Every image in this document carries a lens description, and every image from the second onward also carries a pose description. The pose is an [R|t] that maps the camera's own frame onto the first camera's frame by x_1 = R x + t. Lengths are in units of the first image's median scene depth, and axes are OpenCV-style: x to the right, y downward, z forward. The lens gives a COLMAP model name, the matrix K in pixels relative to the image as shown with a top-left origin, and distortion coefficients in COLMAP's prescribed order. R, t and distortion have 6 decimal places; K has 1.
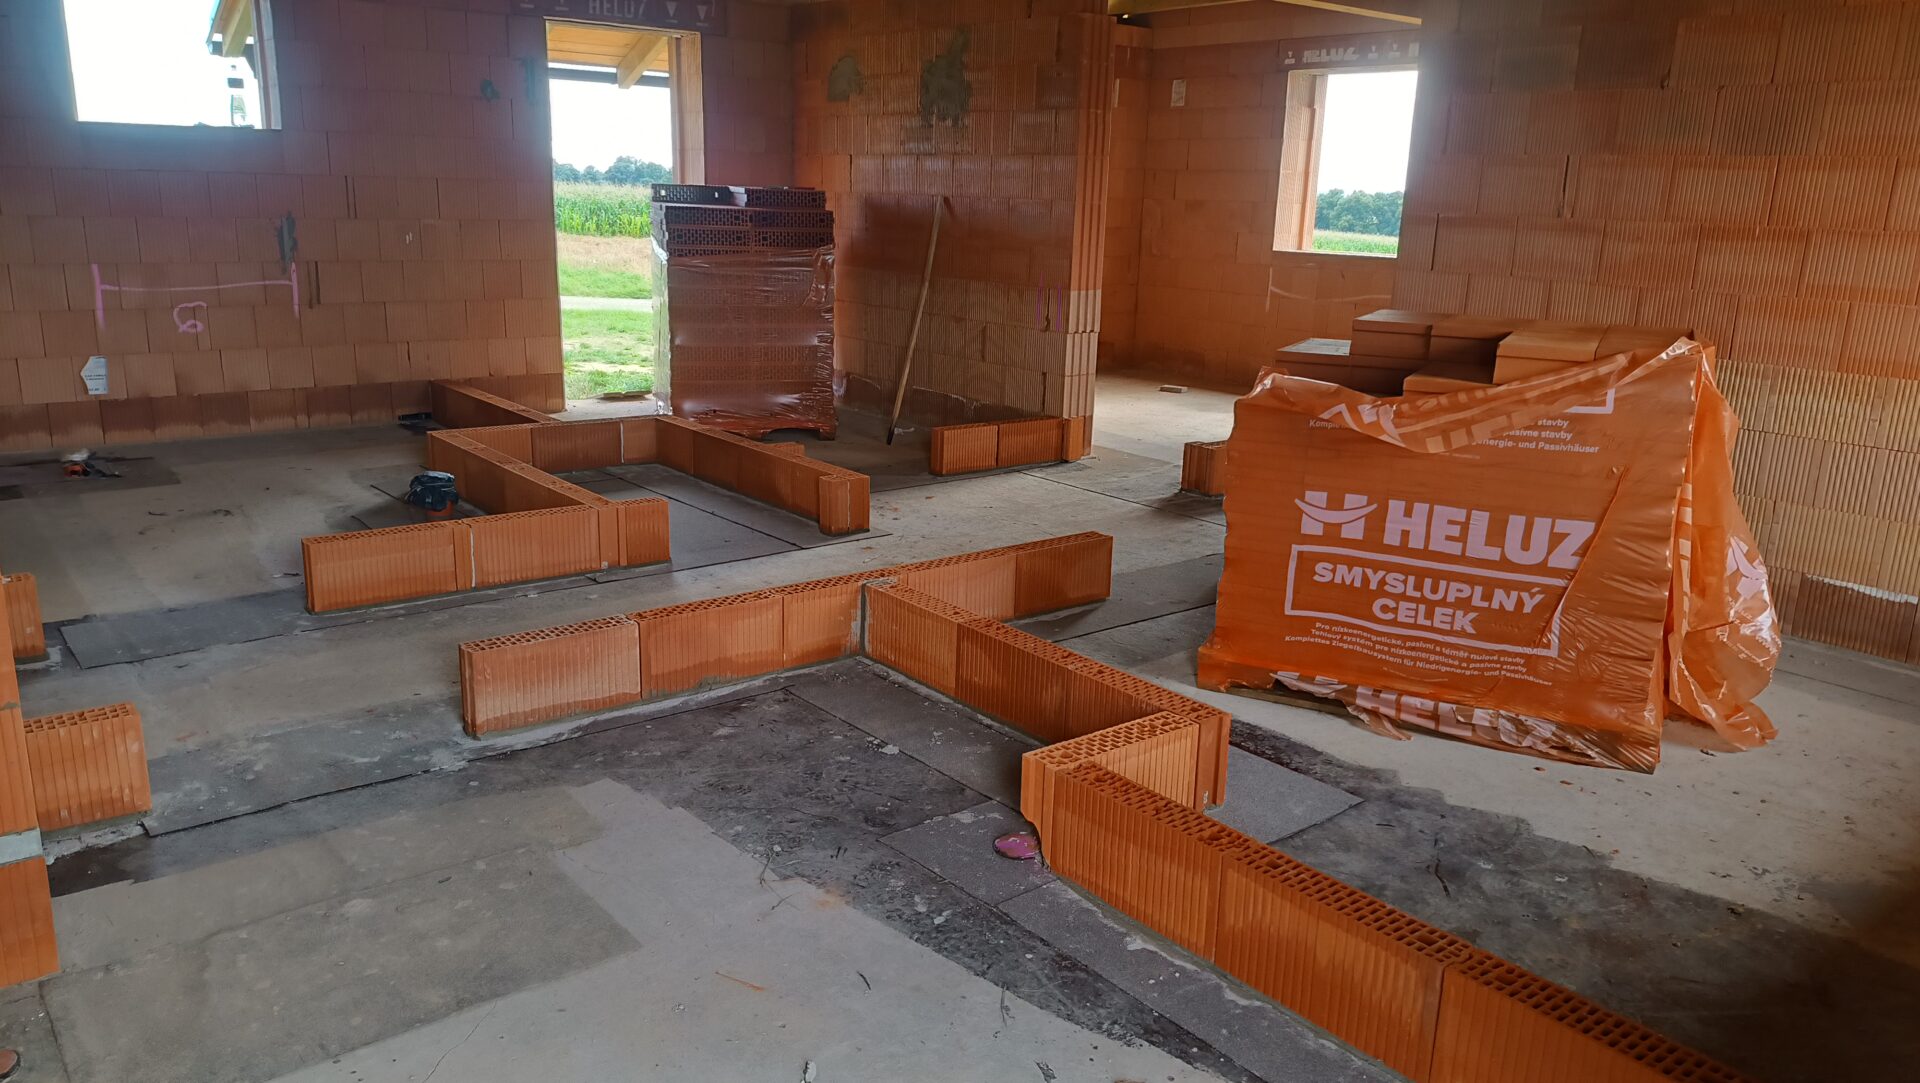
lens RADIAL K [[1365.5, 0, 973.4], [0, 1365.5, 549.5], [0, 0, 1]] dist [0.072364, -0.101425]
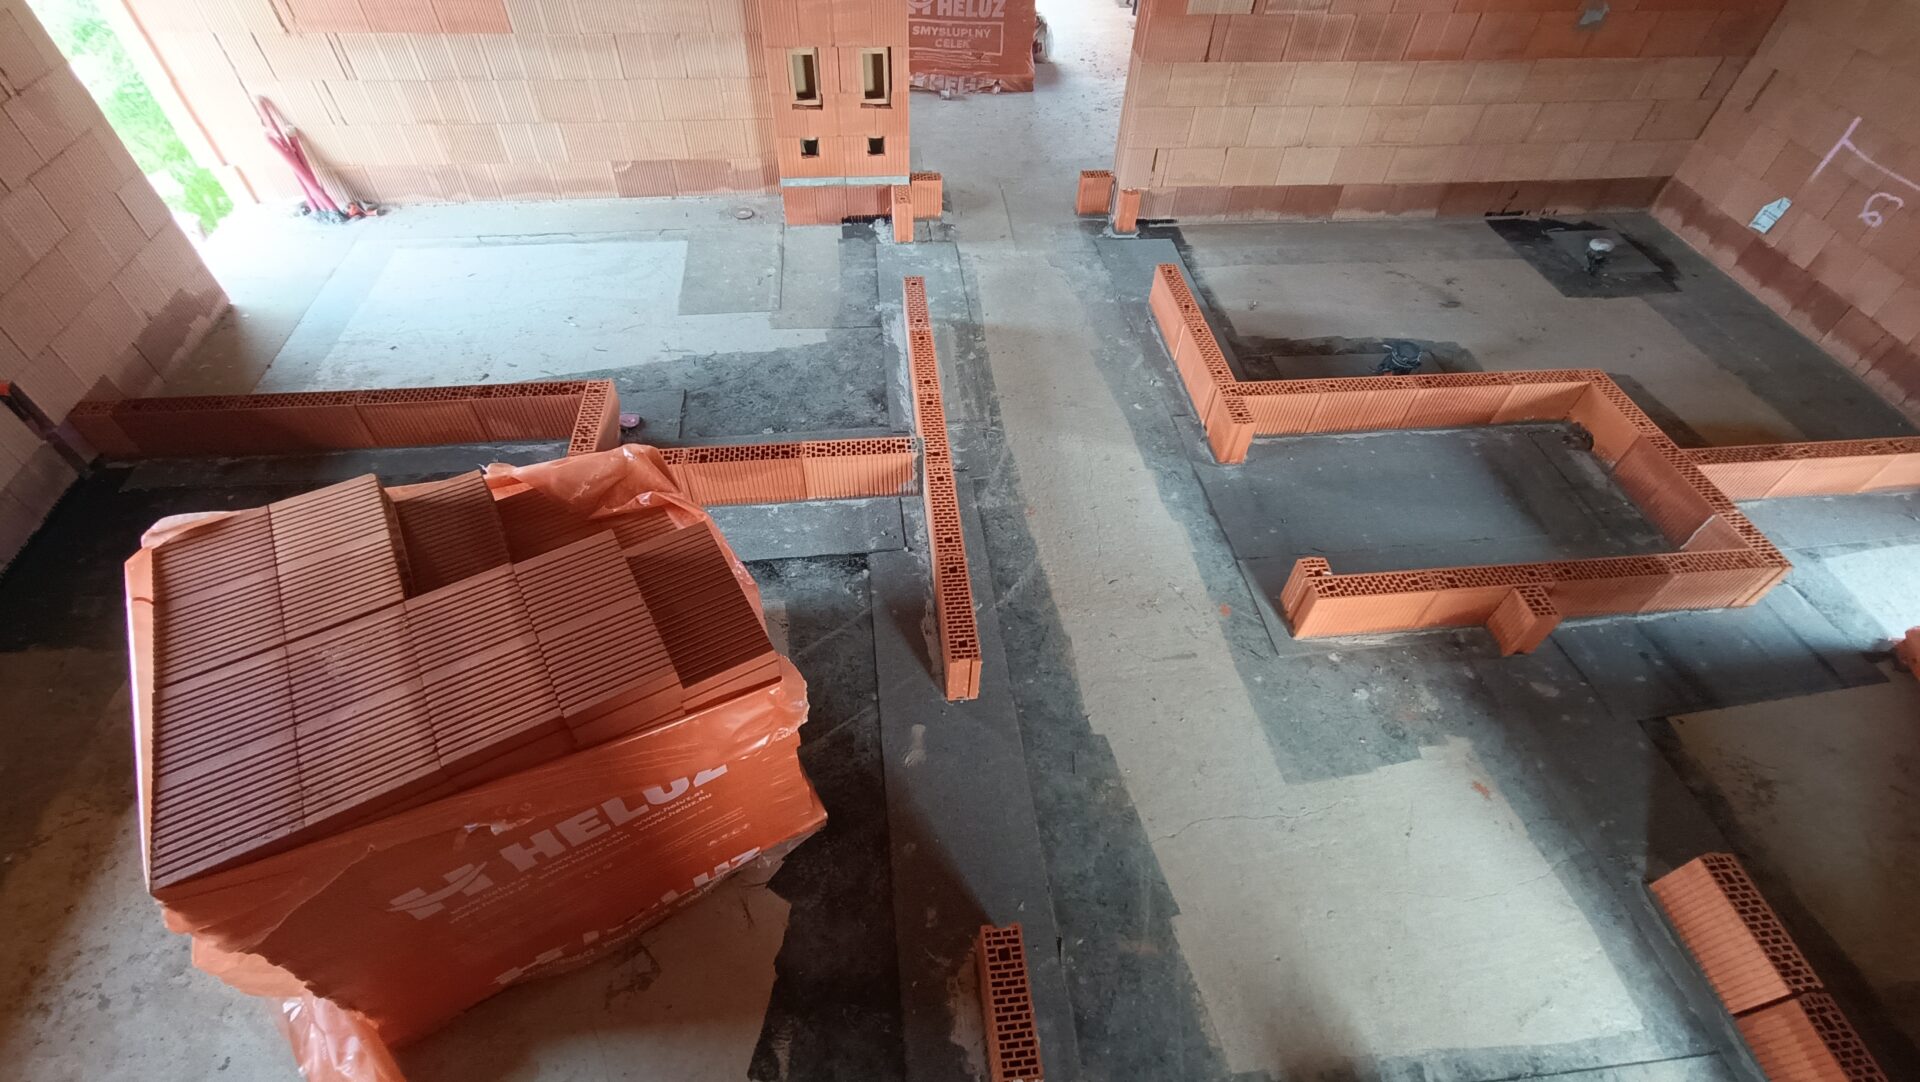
lens RADIAL K [[869.2, 0, 956.7], [0, 869.2, 538.2], [0, 0, 1]] dist [-0.015372, 0.010083]
pose [[-0.543046, 0.594244, -0.593274, 0.520135], [-0.260292, 0.552600, 0.791758, -0.681354], [0.798341, 0.584386, -0.145411, 1.389398]]
